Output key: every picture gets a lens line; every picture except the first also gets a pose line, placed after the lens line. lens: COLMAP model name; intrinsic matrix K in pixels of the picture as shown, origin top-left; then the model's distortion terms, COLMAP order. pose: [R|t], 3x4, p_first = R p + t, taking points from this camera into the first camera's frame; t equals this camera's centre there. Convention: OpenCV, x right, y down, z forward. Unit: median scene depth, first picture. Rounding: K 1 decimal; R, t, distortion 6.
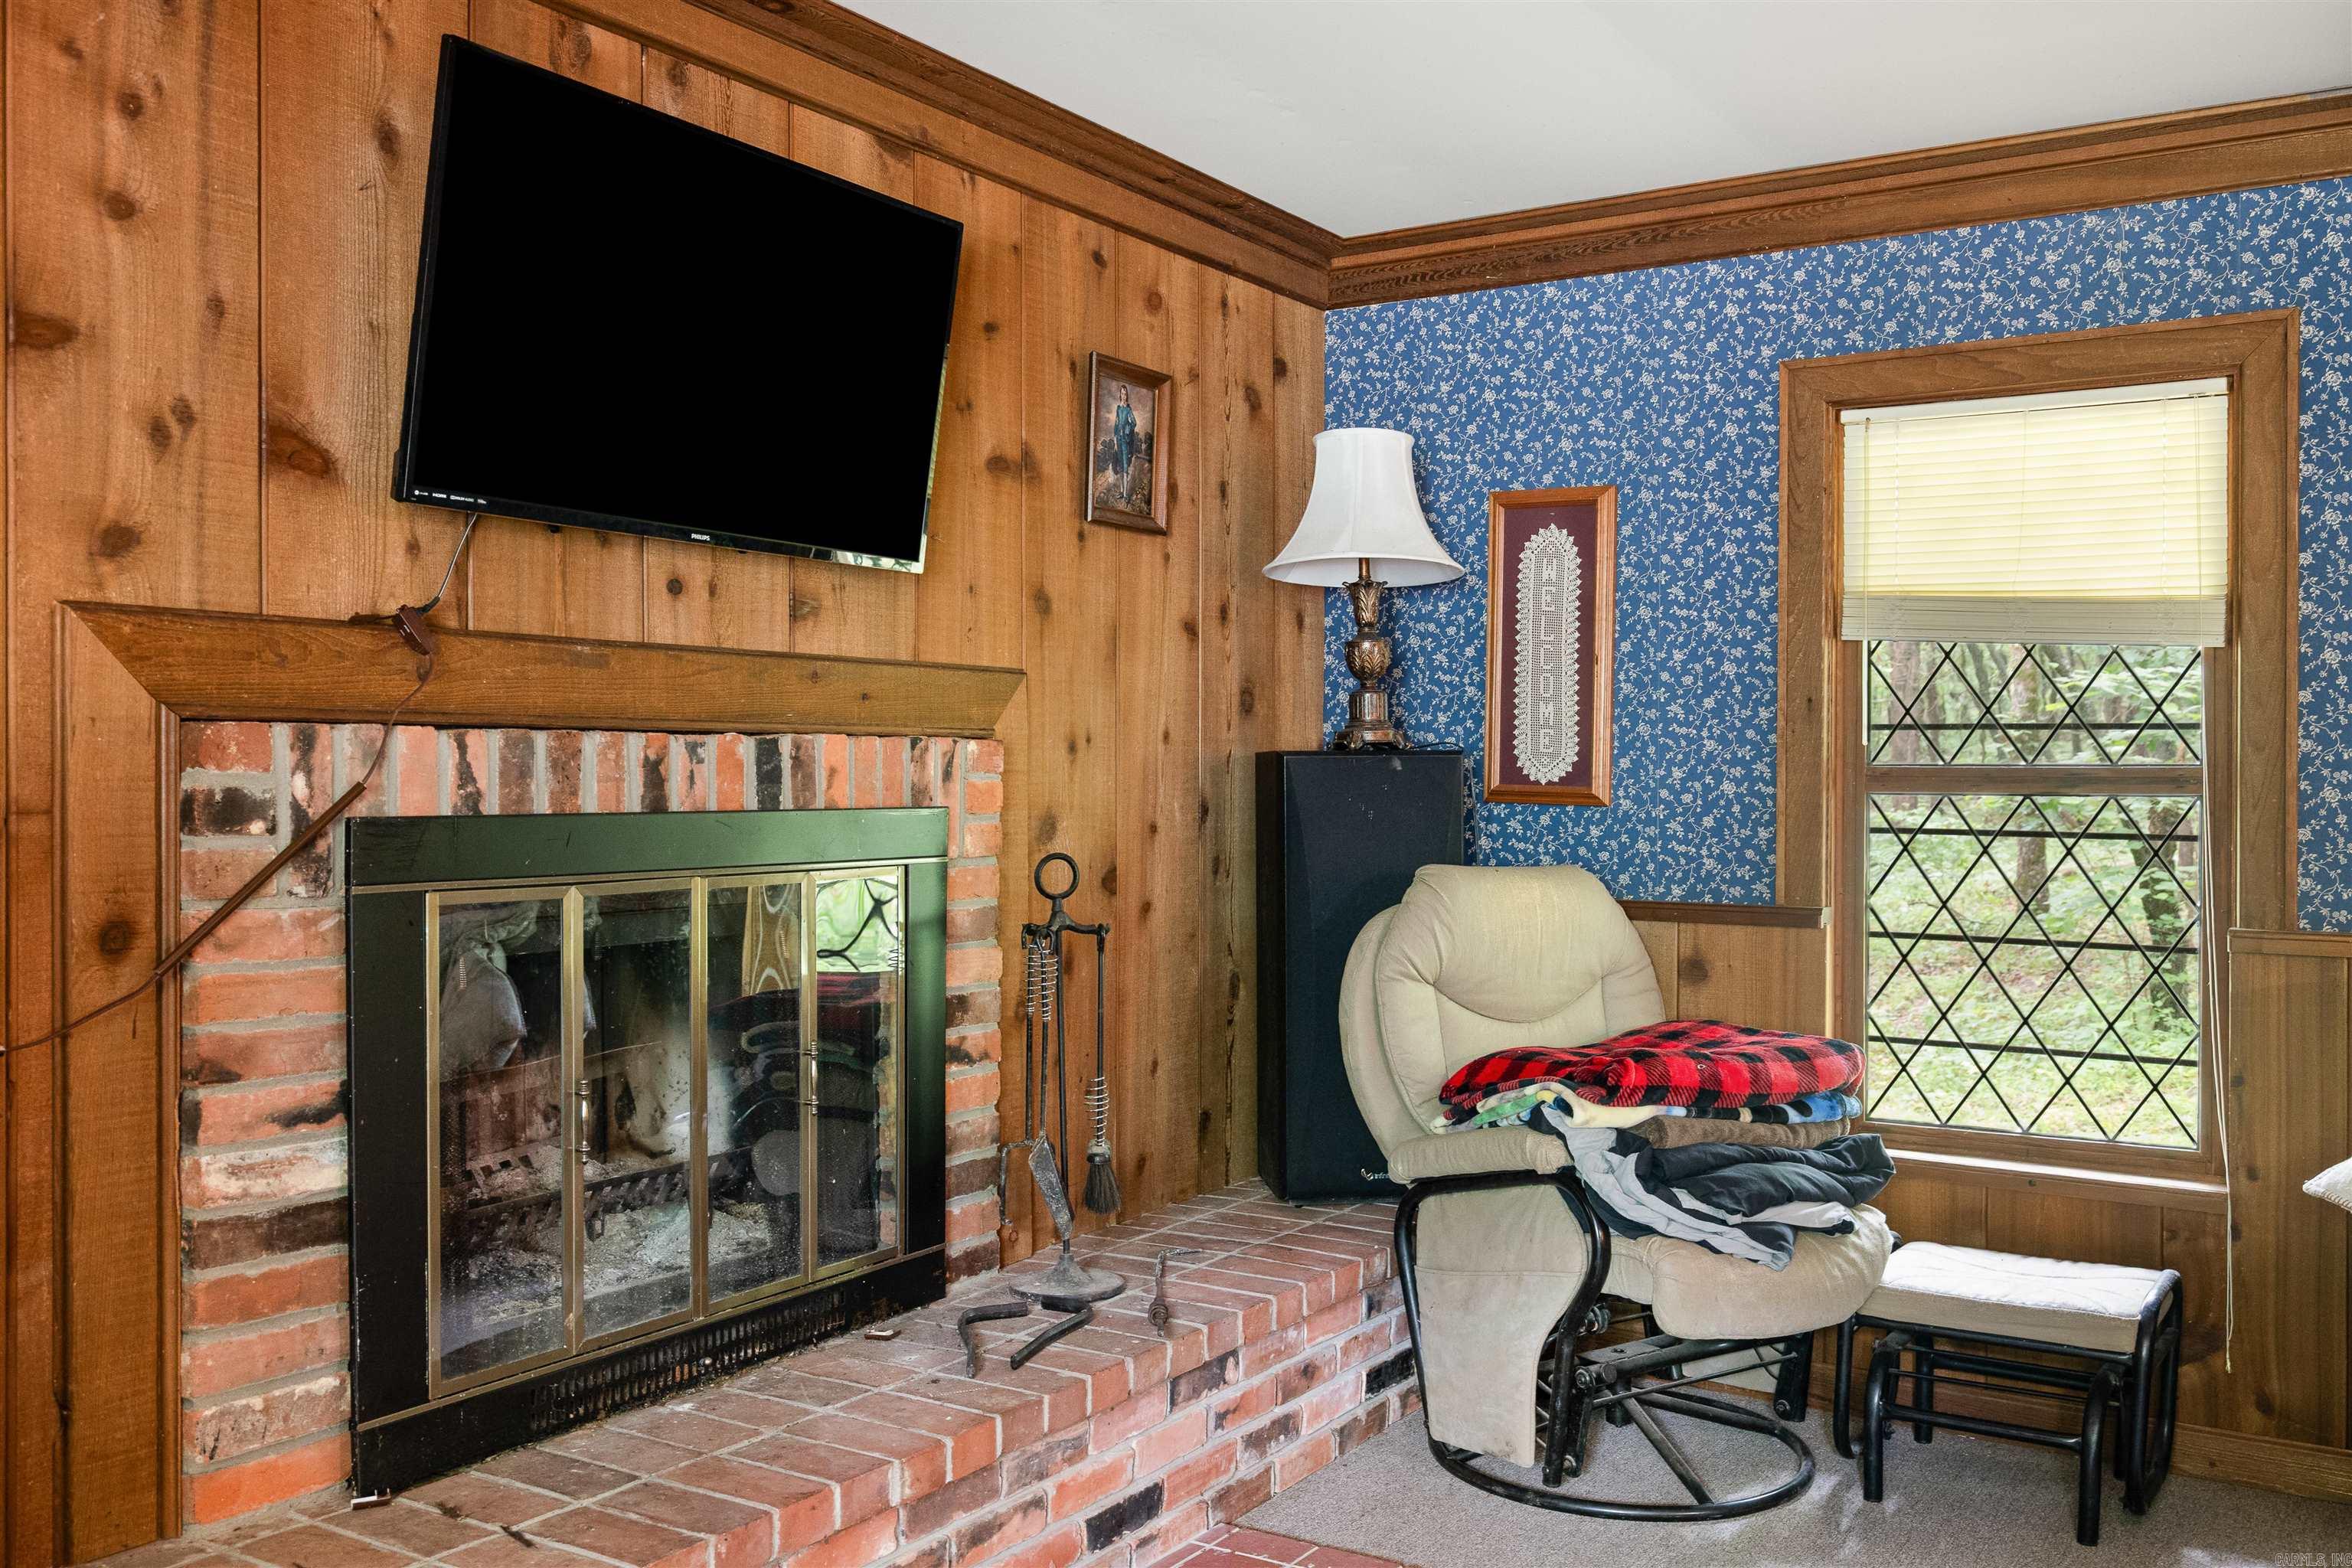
lens RADIAL K [[2051.6, 0, 1173.5], [0, 2051.6, 782.0], [0, 0, 1]] dist [-0.008564, -0.002155]
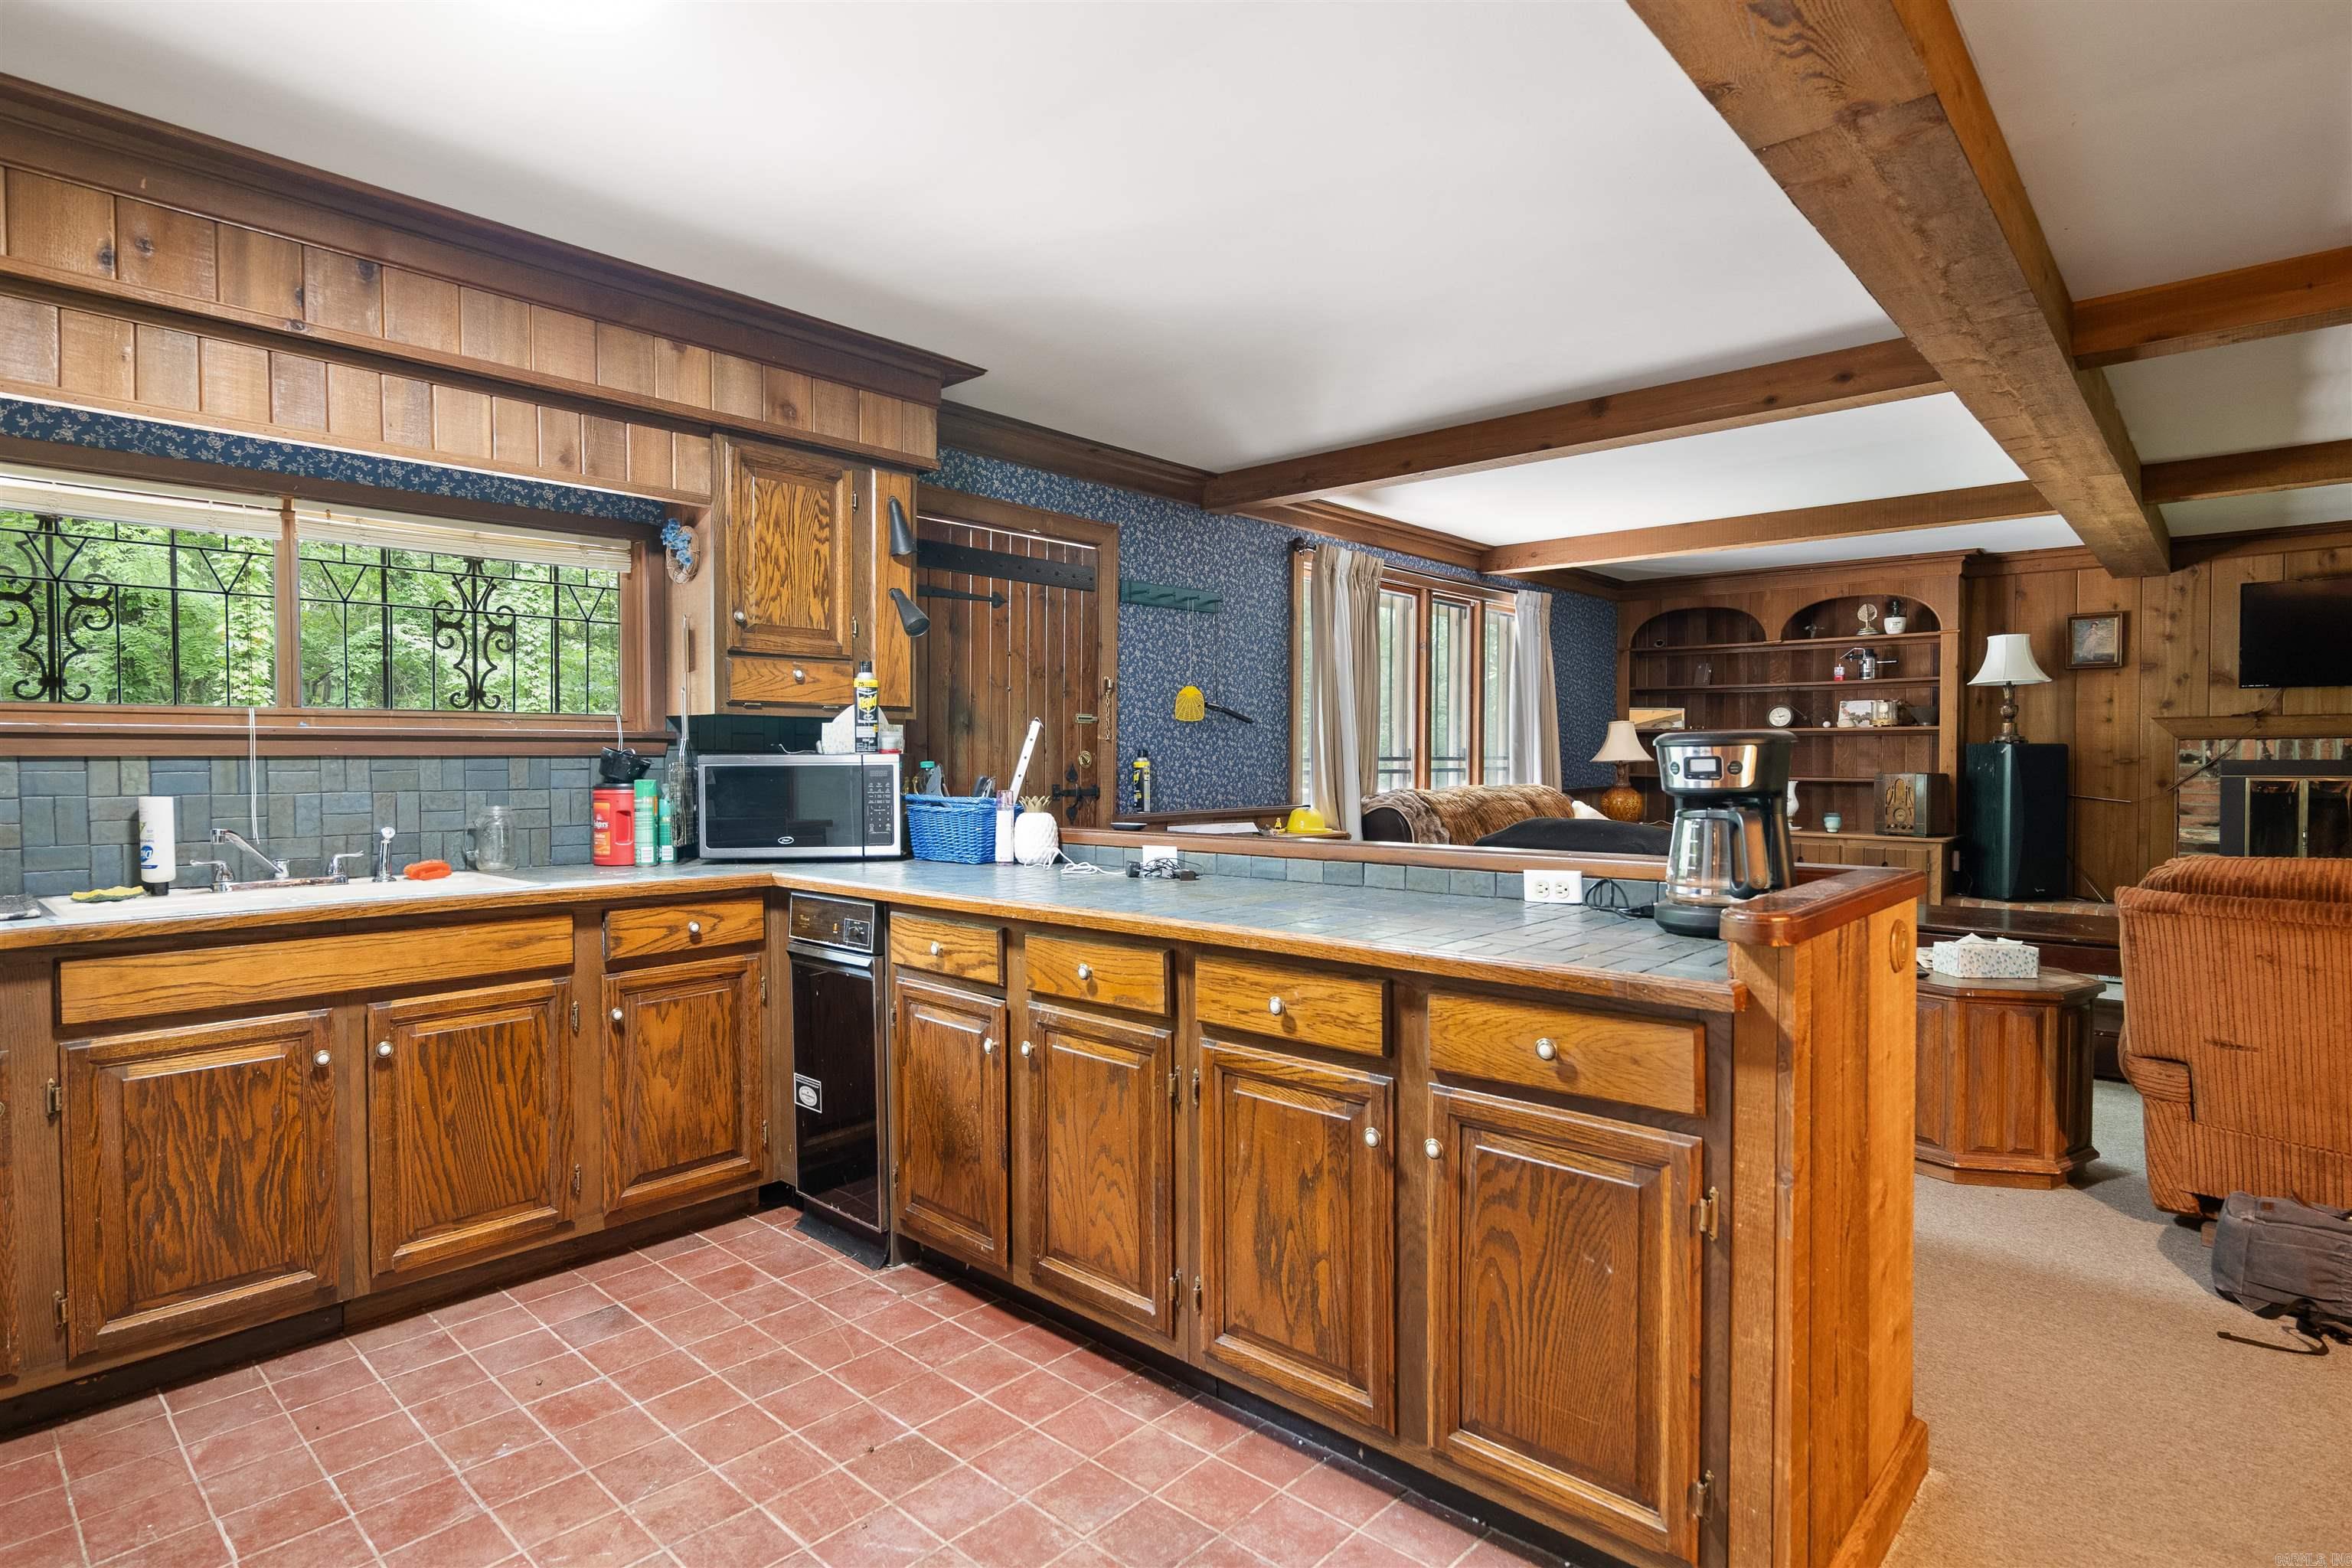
lens RADIAL K [[1200.2, 0, 1175.7], [0, 1200.2, 781.9], [0, 0, 1]] dist [-0.003322, -0.000634]
pose [[-0.178228, 0.015096, -0.983873, 2.550156], [0.000409, 0.999883, 0.015267, 0.023681], [0.983989, 0.002319, -0.178214, -0.785864]]
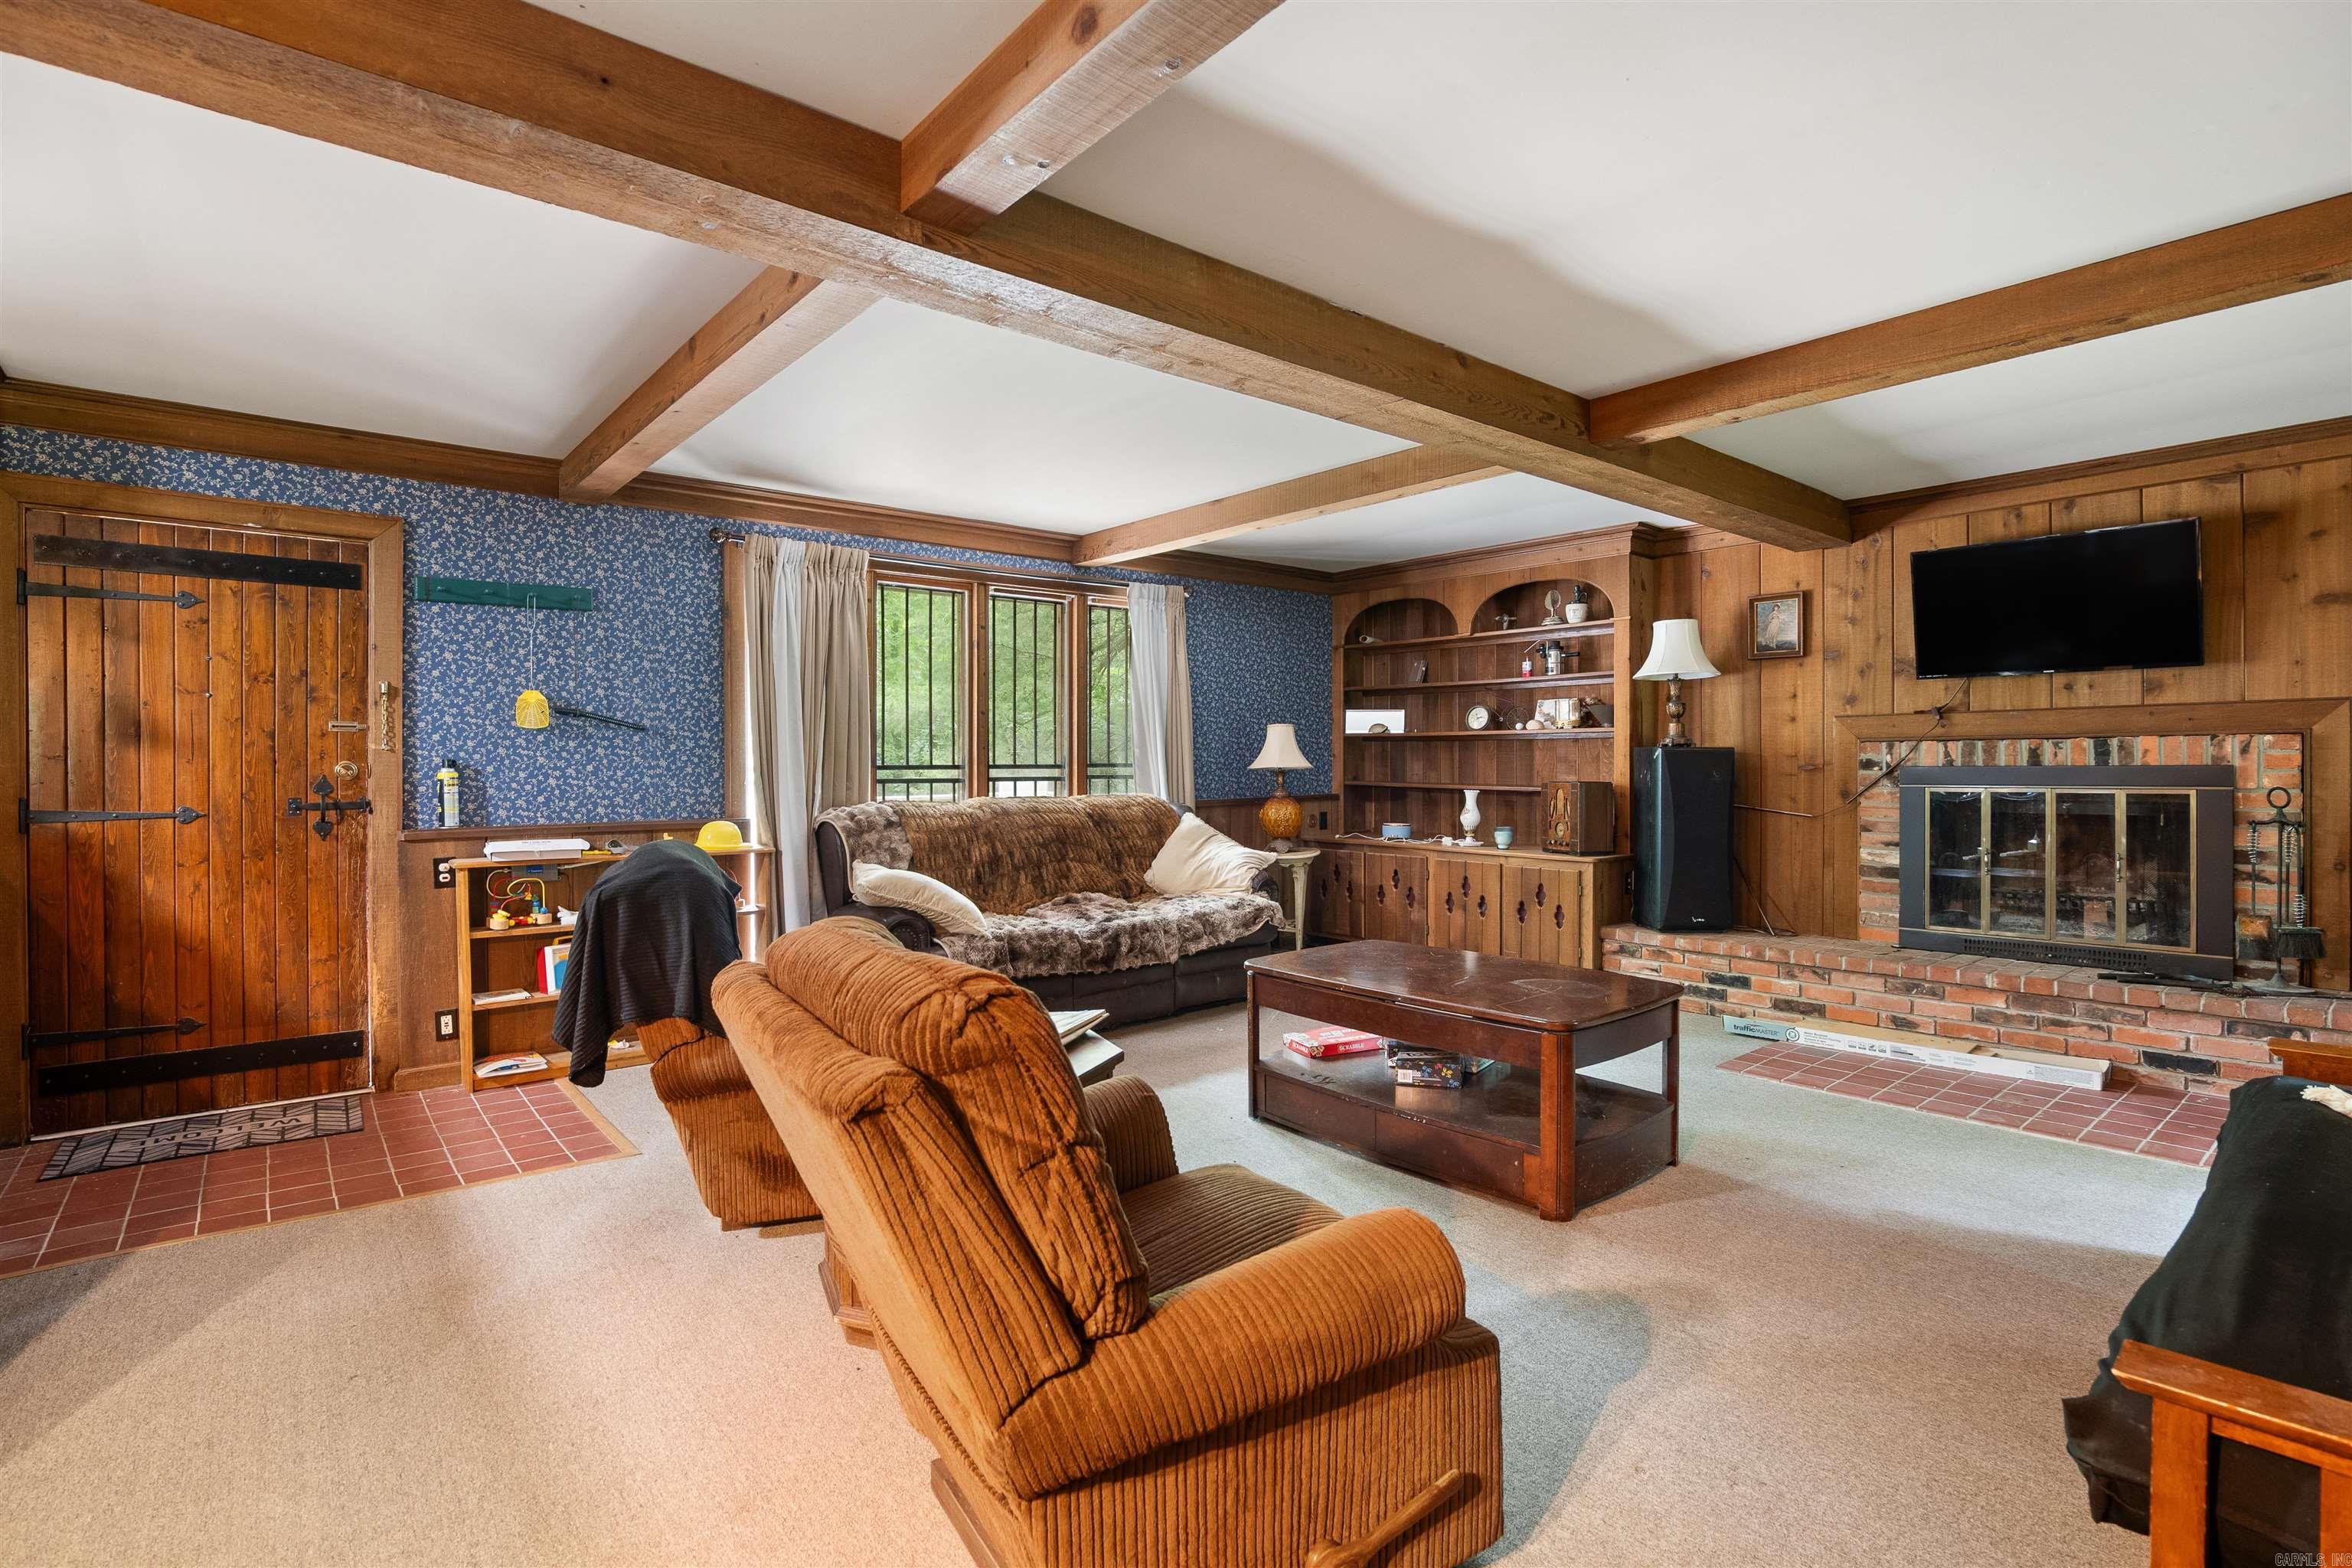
lens RADIAL K [[1116.6, 0, 1171.8], [0, 1116.6, 774.9], [0, 0, 1]] dist [-0.022688, 0.000484]
pose [[-0.309315, 0.006769, -0.950936, 1.887772], [0.002524, 0.999977, 0.006297, 0.016737], [0.950956, -0.000453, -0.309325, 0.346477]]
